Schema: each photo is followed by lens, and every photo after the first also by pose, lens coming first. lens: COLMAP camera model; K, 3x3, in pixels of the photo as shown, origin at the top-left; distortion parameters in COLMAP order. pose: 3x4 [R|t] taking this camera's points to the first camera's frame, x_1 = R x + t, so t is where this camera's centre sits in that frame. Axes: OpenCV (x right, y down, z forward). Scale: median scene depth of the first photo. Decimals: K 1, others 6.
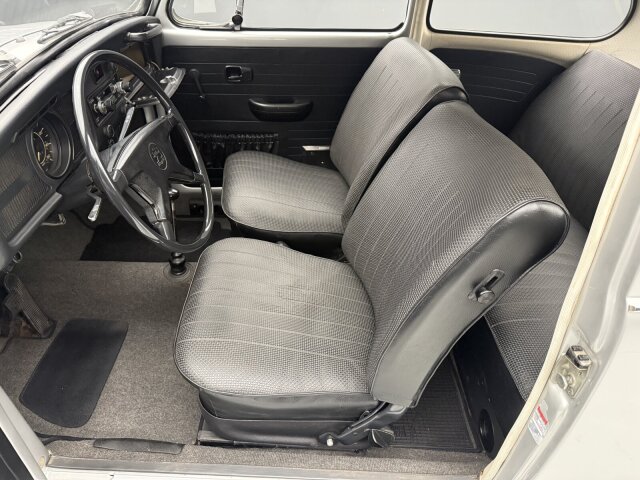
lens RADIAL K [[443.9, 0, 320.4], [0, 443.9, 239.2], [0, 0, 1]] dist [-0.002172, -0.005855]
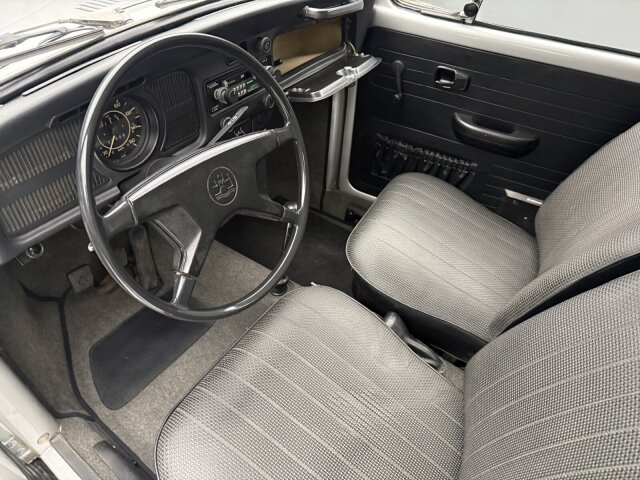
lens RADIAL K [[443.9, 0, 319.6], [0, 443.9, 239.5], [0, 0, 1]] dist [-0.002172, -0.005855]
pose [[0.822201, 0.383618, -0.420504, 0.058415], [-0.359648, 0.922739, 0.138588, -0.141634], [0.441180, 0.037286, 0.896644, 0.222092]]
